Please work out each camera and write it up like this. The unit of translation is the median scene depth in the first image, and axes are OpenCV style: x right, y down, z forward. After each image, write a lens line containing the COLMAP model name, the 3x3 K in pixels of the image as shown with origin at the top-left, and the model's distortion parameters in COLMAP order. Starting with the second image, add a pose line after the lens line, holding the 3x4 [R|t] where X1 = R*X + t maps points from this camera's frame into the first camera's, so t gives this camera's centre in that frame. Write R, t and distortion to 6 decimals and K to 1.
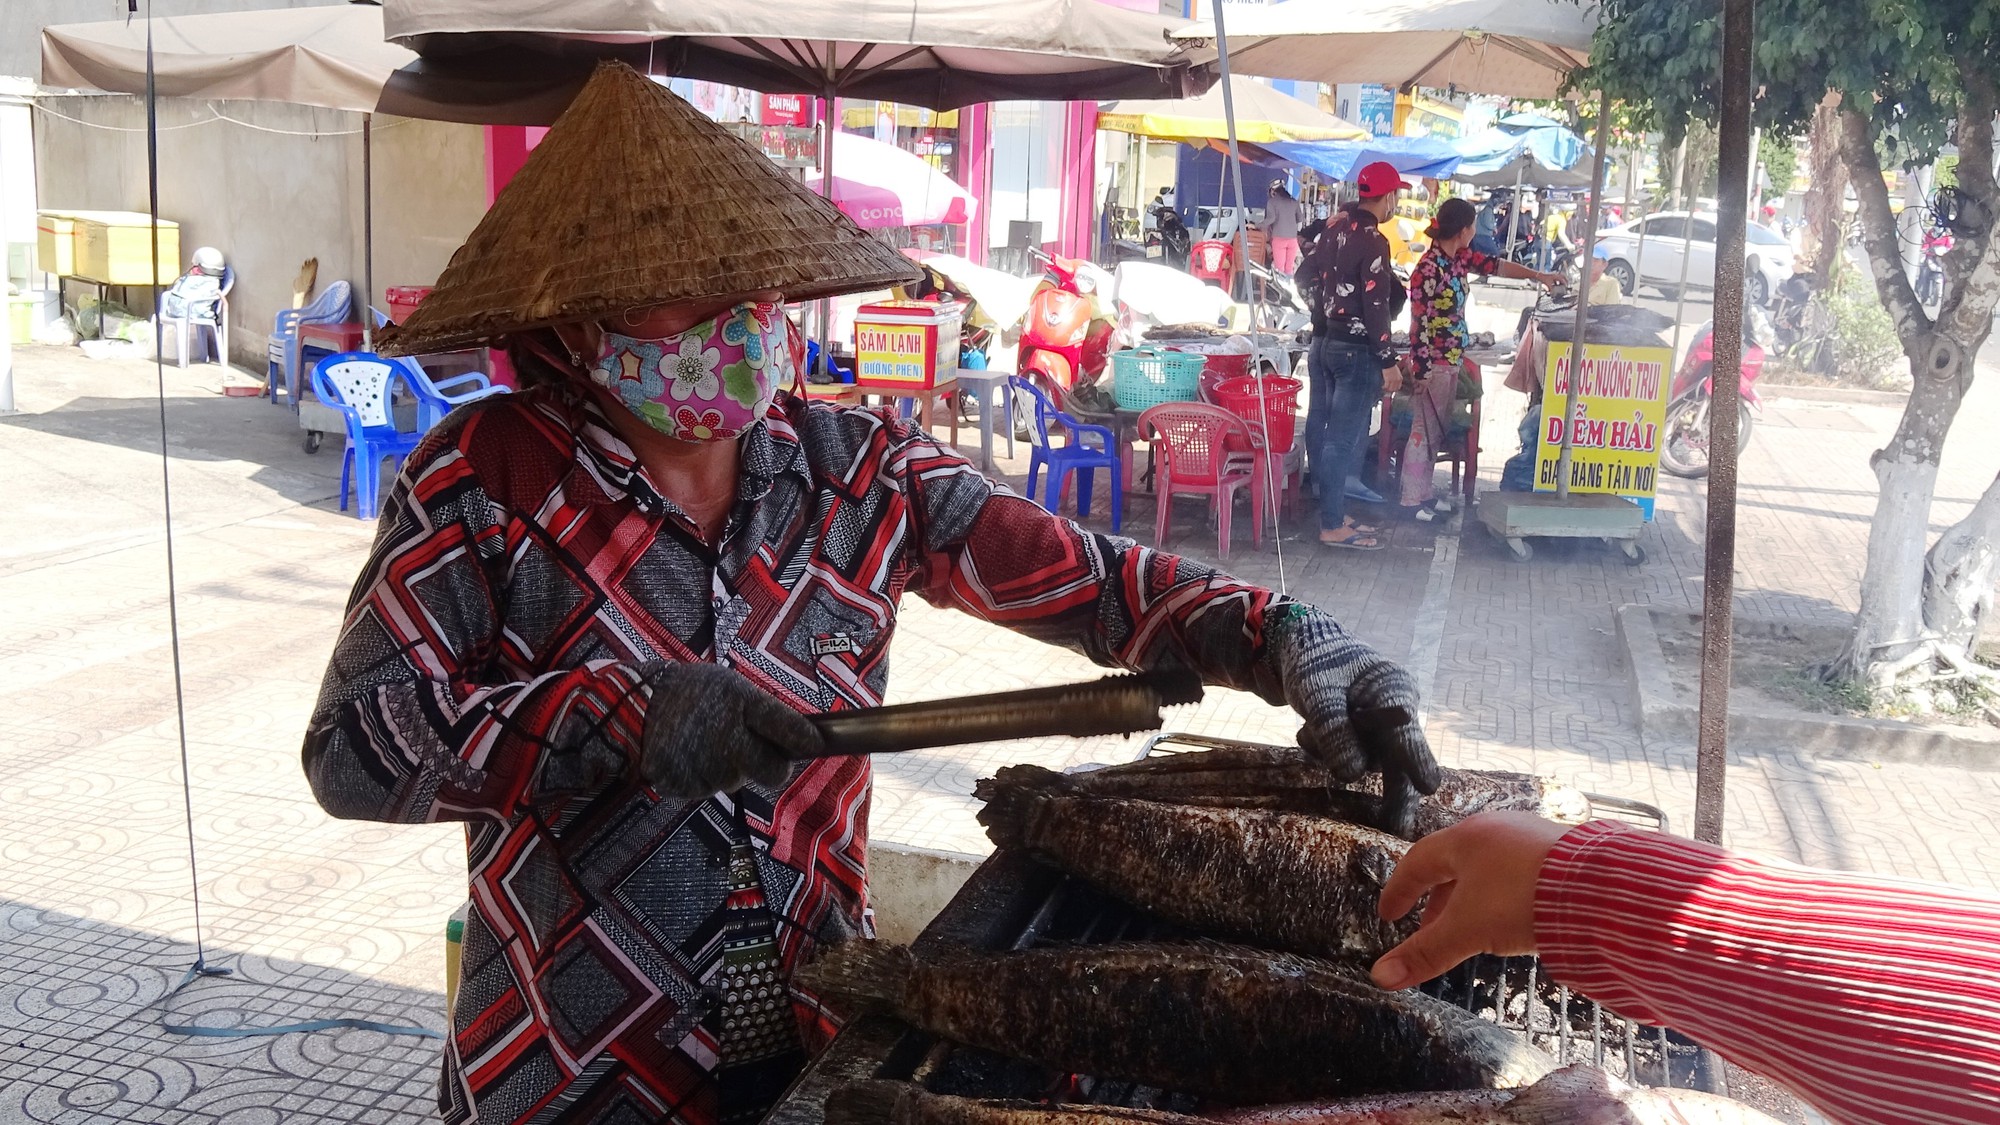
lens RADIAL K [[1859.4, 0, 1000.0], [0, 1859.4, 562.5], [0, 0, 1]] dist [-0.003399, -0.003385]
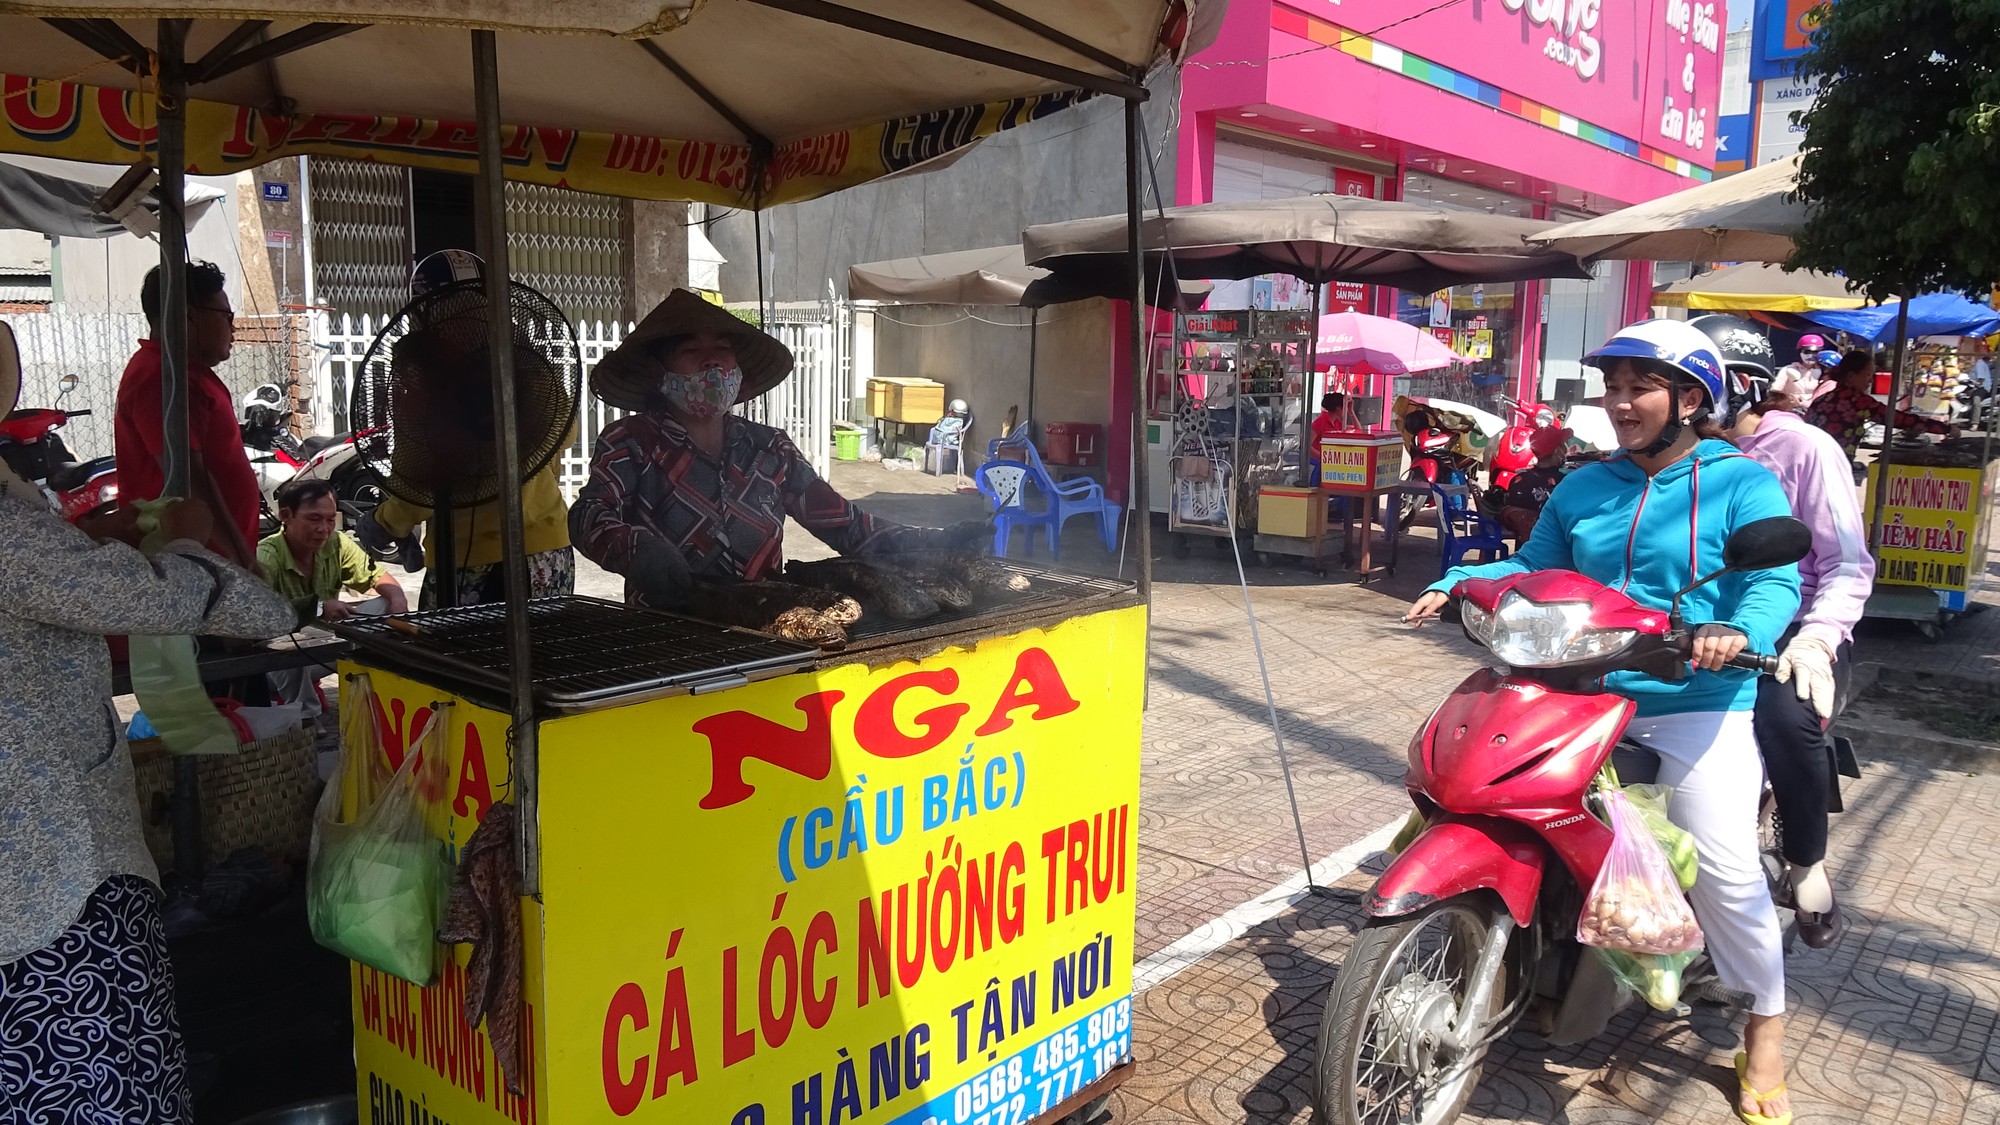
lens RADIAL K [[1357.6, 0, 1000.0], [0, 1357.6, 562.5], [0, 0, 1]] dist [0.000401, -0.000313]
pose [[0.924379, 0.042633, -0.379086, 0.090908], [-0.062000, 0.997313, -0.039023, 0.017674], [0.376404, 0.059575, 0.924538, -0.054987]]
